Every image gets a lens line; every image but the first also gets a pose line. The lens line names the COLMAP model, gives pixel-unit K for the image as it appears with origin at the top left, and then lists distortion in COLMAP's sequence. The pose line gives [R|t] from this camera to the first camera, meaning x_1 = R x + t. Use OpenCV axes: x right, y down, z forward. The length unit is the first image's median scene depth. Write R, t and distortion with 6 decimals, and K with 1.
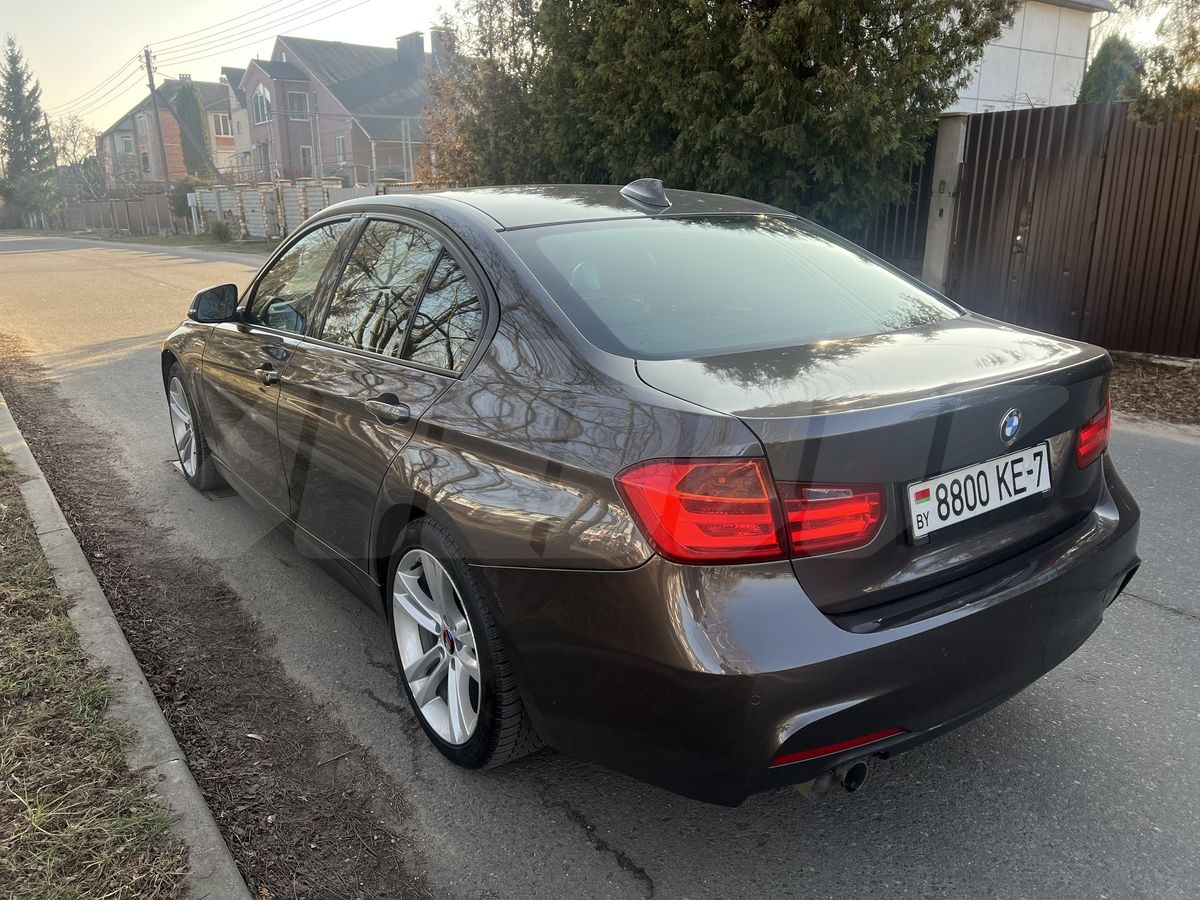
lens RADIAL K [[900.3, 0, 597.2], [0, 900.3, 468.9], [0, 0, 1]] dist [0.058925, -0.078040]
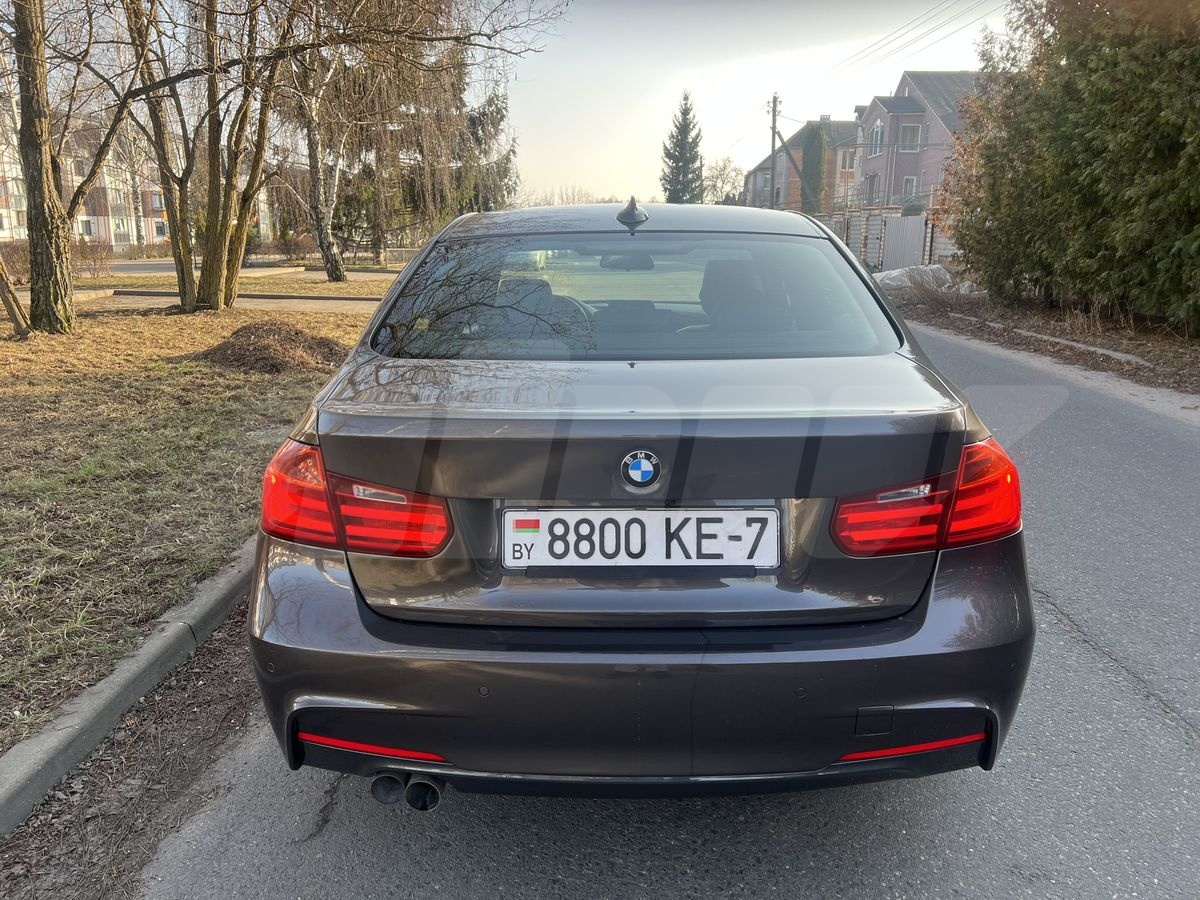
lens RADIAL K [[899.1, 0, 605.1], [0, 899.1, 448.4], [0, 0, 1]] dist [0.070605, -0.076841]
pose [[0.798218, 0.148383, -0.583807, 0.174558], [-0.178489, 0.983923, 0.006037, -0.012582], [0.575318, 0.099385, 0.811870, 0.051316]]
